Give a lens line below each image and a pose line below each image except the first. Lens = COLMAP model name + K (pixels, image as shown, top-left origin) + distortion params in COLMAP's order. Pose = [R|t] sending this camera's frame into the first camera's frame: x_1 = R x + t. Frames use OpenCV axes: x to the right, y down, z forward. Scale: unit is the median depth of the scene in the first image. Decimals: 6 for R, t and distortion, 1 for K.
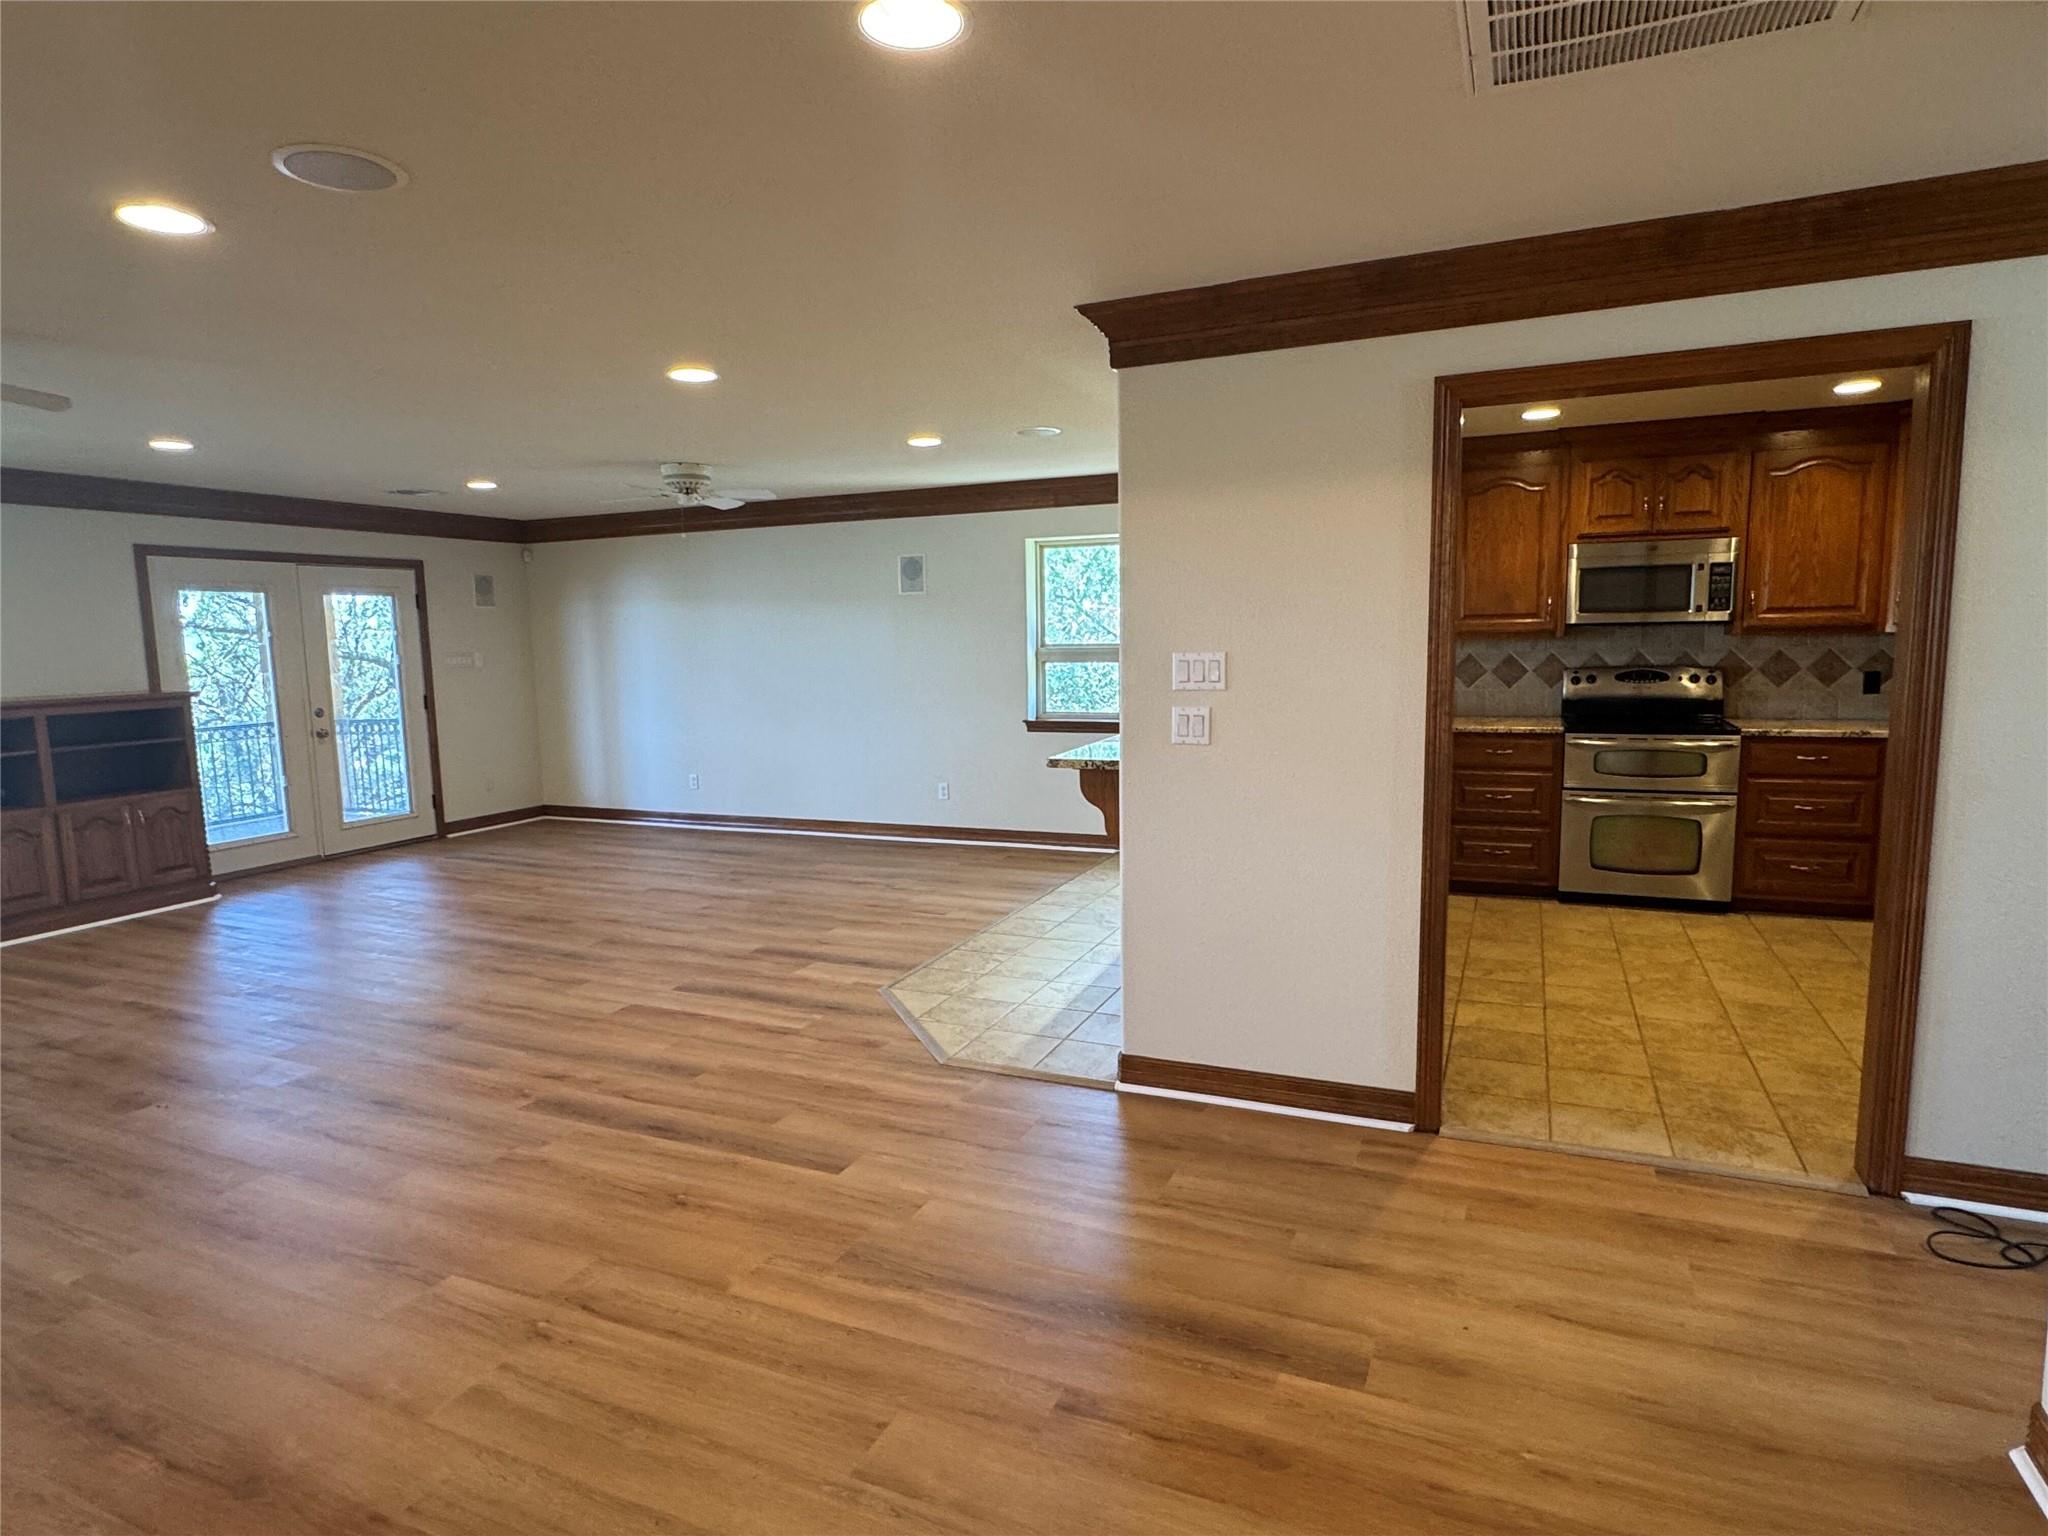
lens RADIAL K [[1132.2, 0, 1017.1], [0, 1132.2, 773.4], [0, 0, 1]] dist [-0.003810, 0.000965]
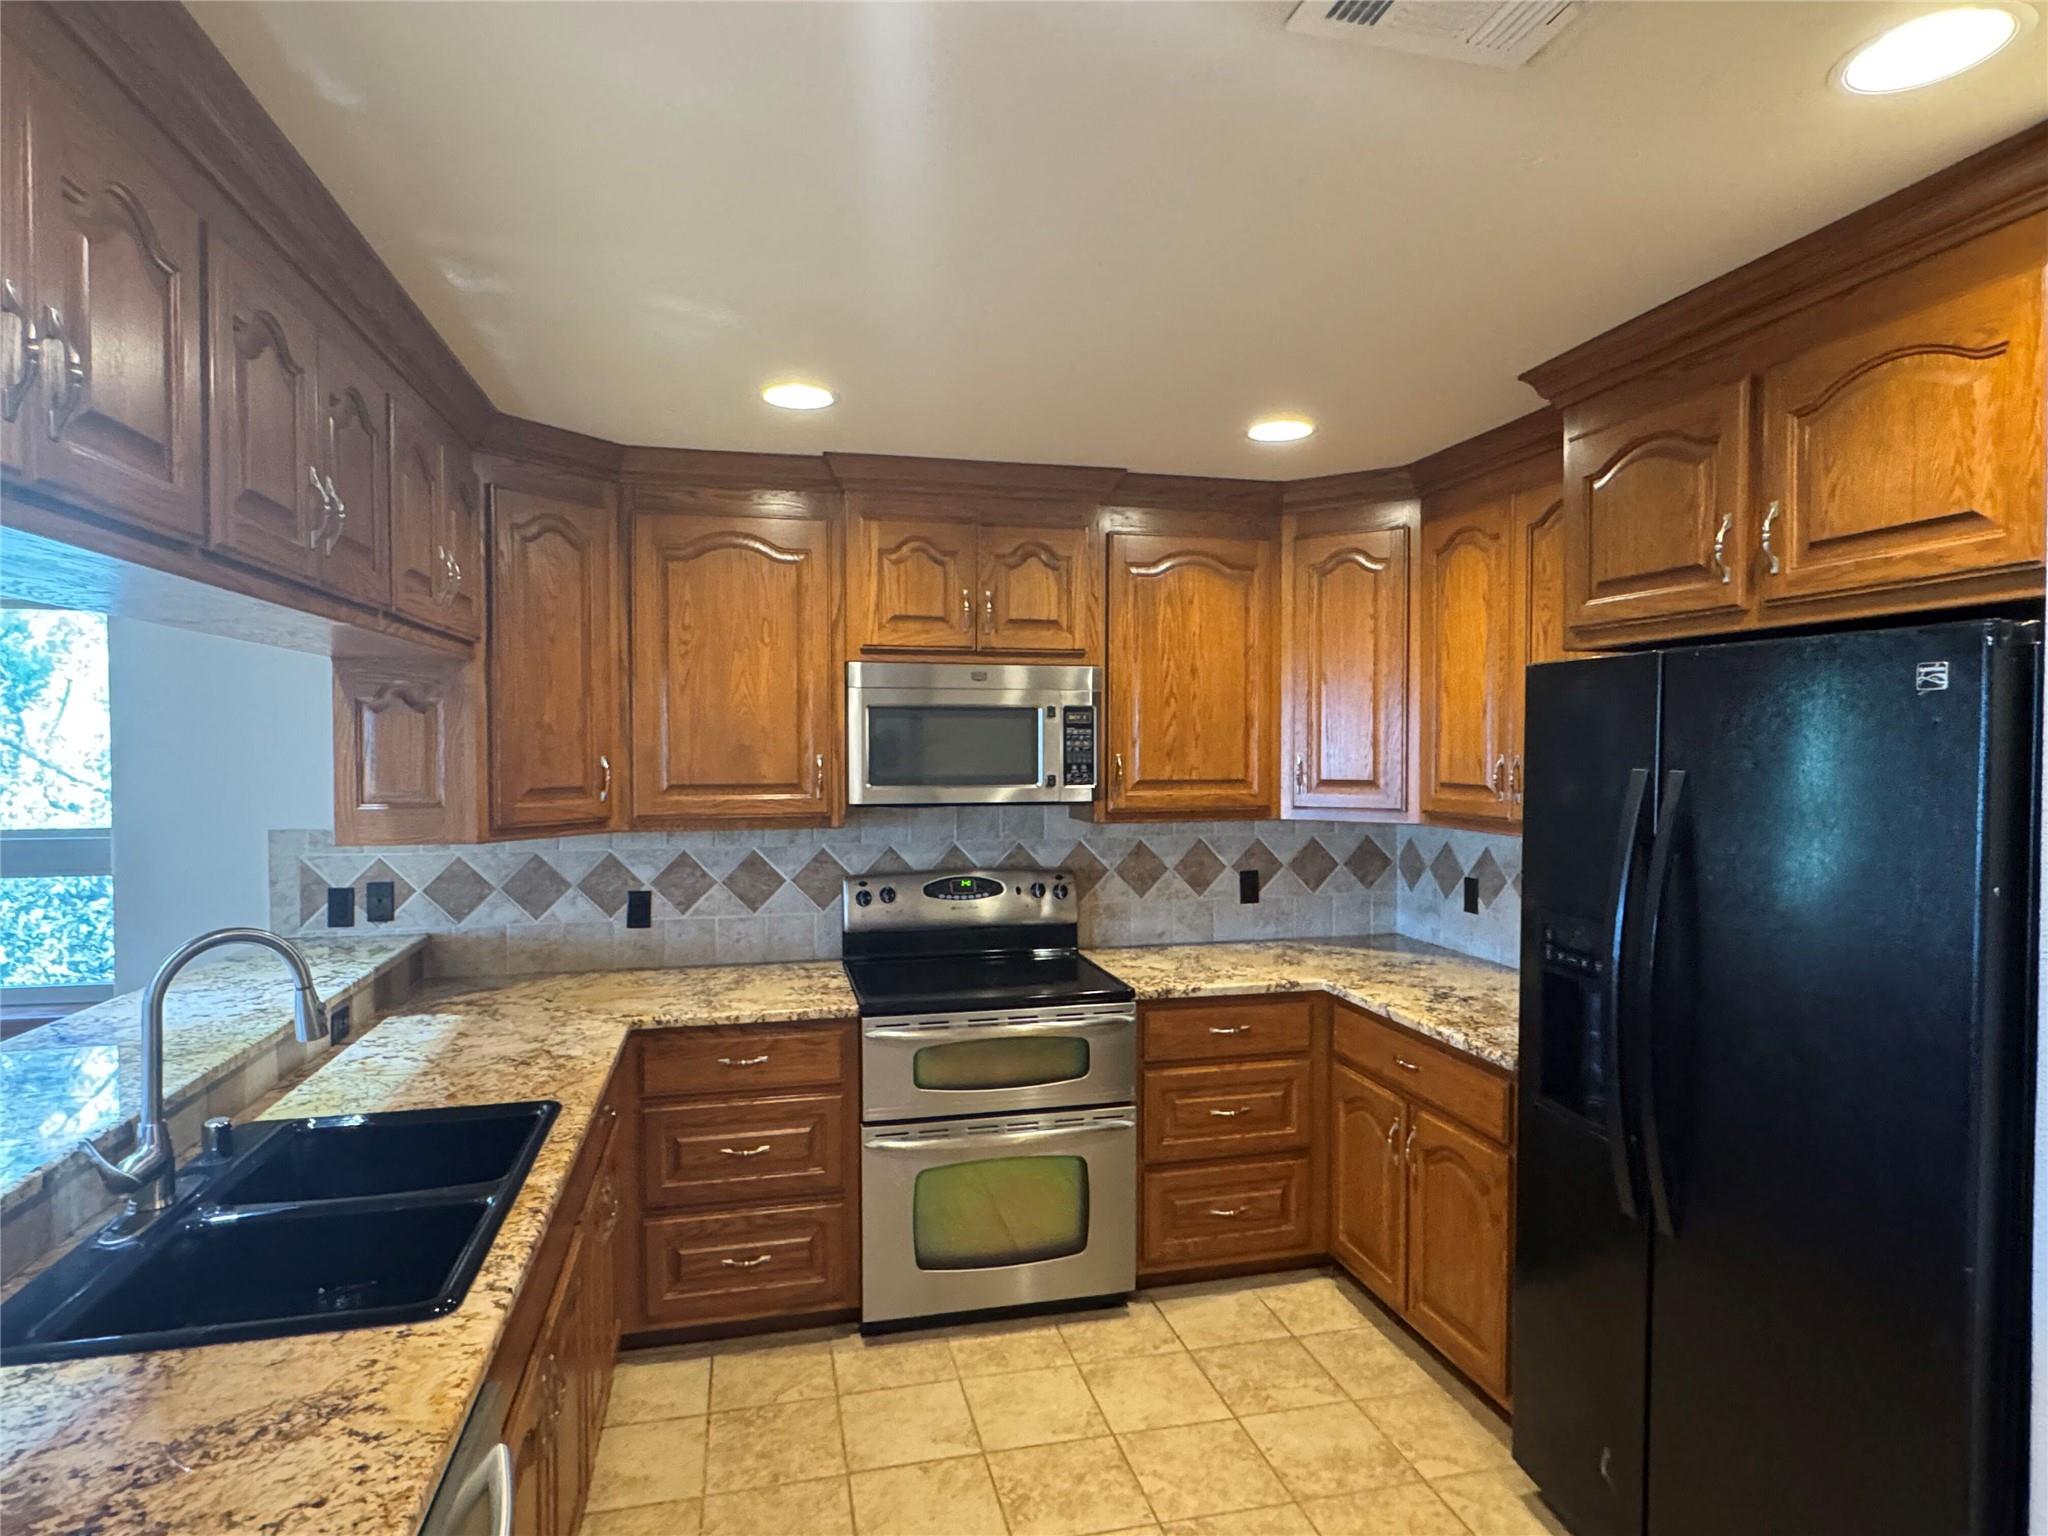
lens RADIAL K [[1132.2, 0, 1012.0], [0, 1132.2, 772.2], [0, 0, 1]] dist [-0.003810, 0.000965]
pose [[0.798406, 0.005456, 0.602094, 0.222153], [0.059612, 0.994330, -0.088058, -0.096773], [-0.599161, 0.106198, 0.793554, 0.525935]]
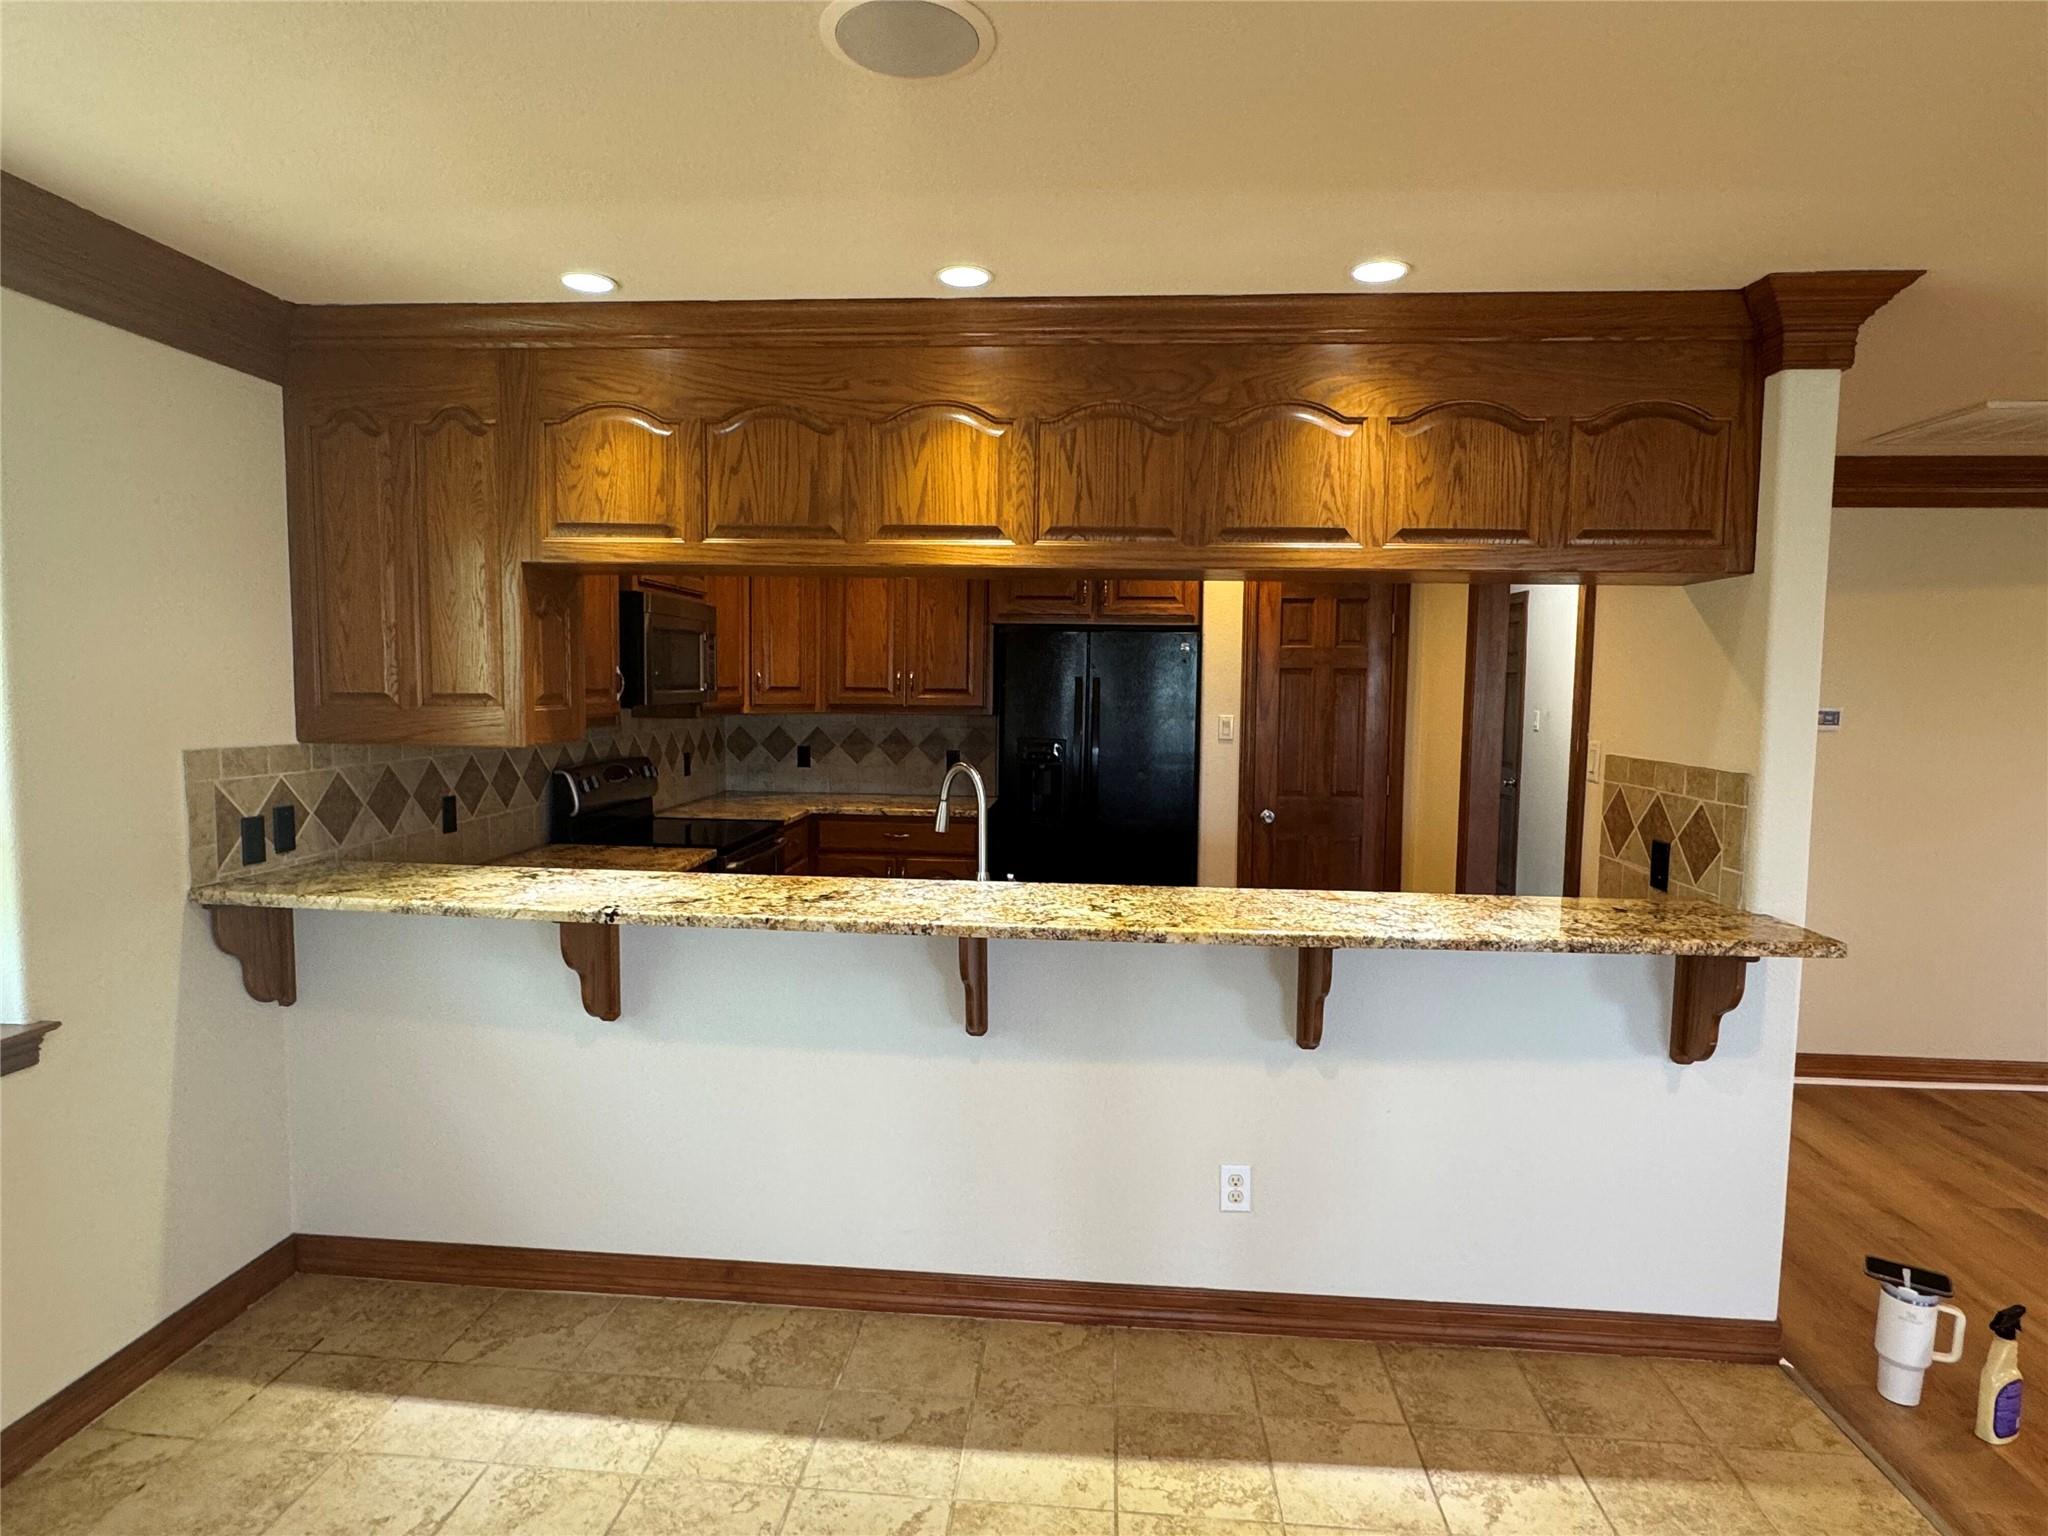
lens RADIAL K [[1132.2, 0, 1017.4], [0, 1132.2, 771.8], [0, 0, 1]] dist [-0.003810, 0.000965]
pose [[-0.329164, -0.059432, 0.942401, -0.254066], [0.112998, 0.988367, 0.101799, -0.139730], [-0.937487, 0.139998, -0.318619, 1.034537]]
